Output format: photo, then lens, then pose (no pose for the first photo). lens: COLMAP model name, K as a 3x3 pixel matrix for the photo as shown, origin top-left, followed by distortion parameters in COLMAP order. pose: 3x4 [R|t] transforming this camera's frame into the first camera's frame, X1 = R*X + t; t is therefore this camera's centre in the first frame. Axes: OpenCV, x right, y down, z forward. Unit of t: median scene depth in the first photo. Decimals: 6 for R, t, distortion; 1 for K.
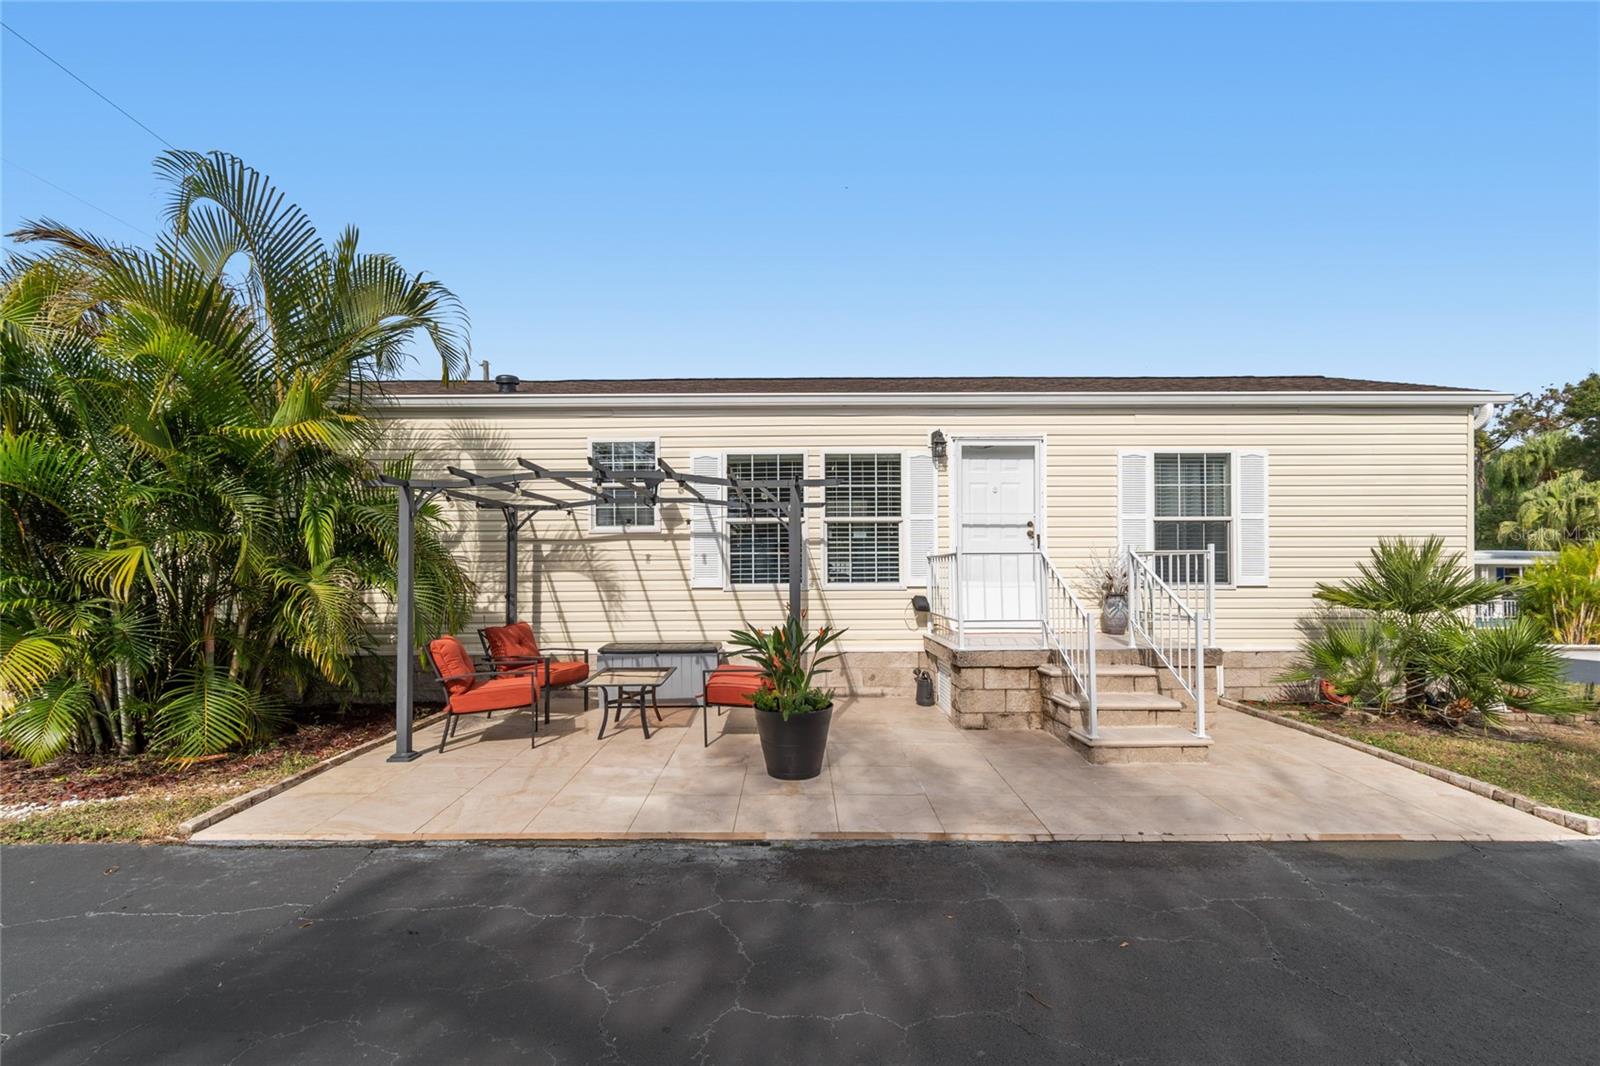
lens RADIAL K [[718.1, 0, 803.8], [0, 718.1, 542.8], [0, 0, 1]] dist [0.004642, 0.000566]
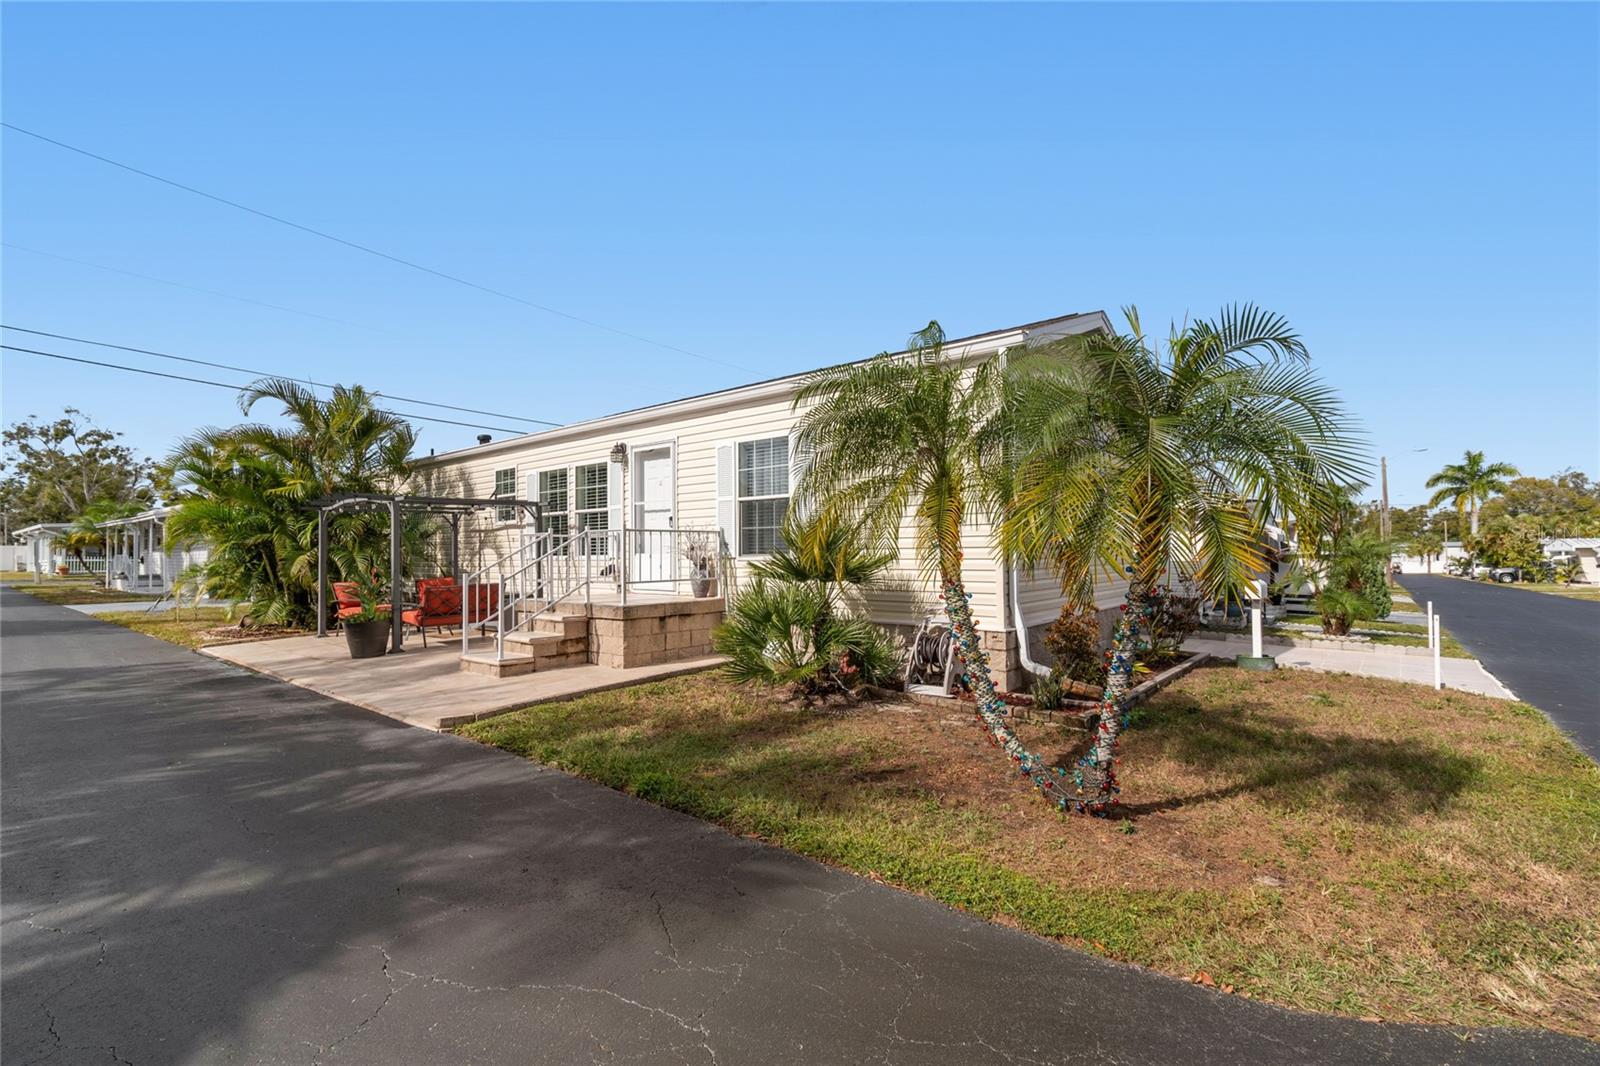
lens RADIAL K [[718.1, 0, 803.8], [0, 718.1, 542.8], [0, 0, 1]] dist [0.004642, 0.000566]
pose [[0.770744, -0.013861, -0.636994, 1.322758], [0.040956, 0.998773, 0.027823, 0.009304], [0.635827, -0.047533, 0.770367, 0.163676]]
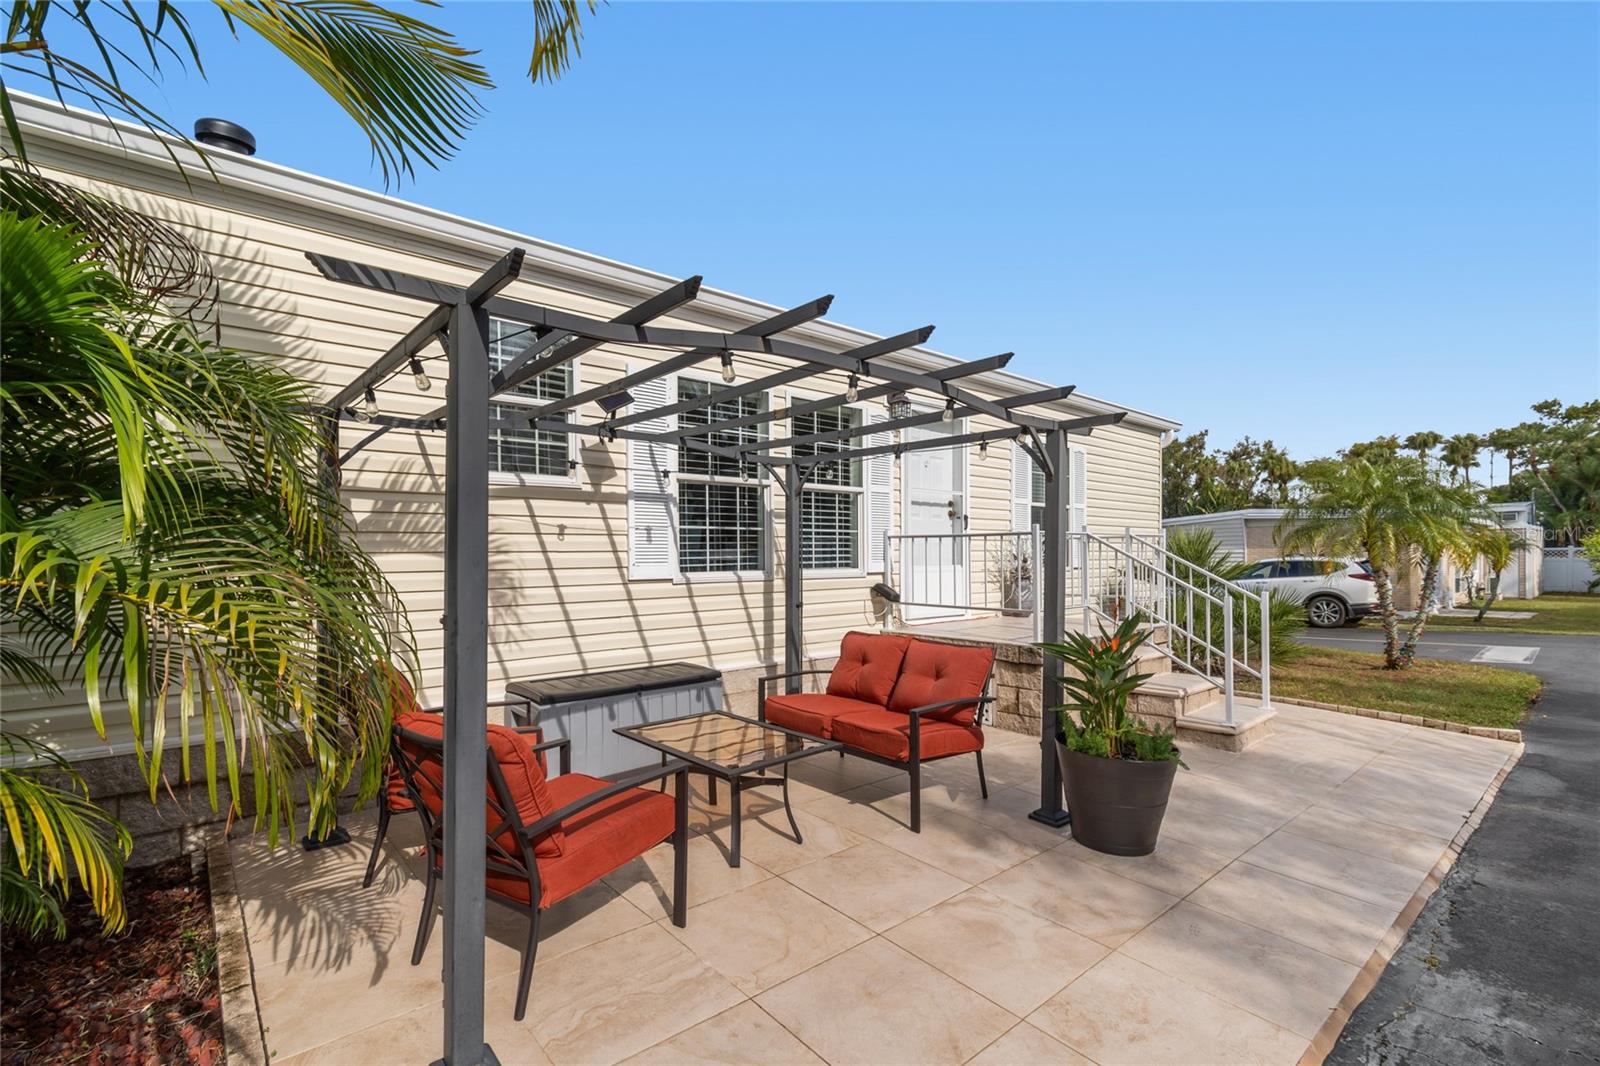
lens RADIAL K [[718.1, 0, 803.8], [0, 718.1, 542.8], [0, 0, 1]] dist [0.004642, 0.000566]
pose [[0.763754, 0.011679, 0.645402, -0.444214], [-0.028233, 0.999484, 0.015323, 0.016208], [-0.644890, -0.029925, 0.763689, 0.420701]]
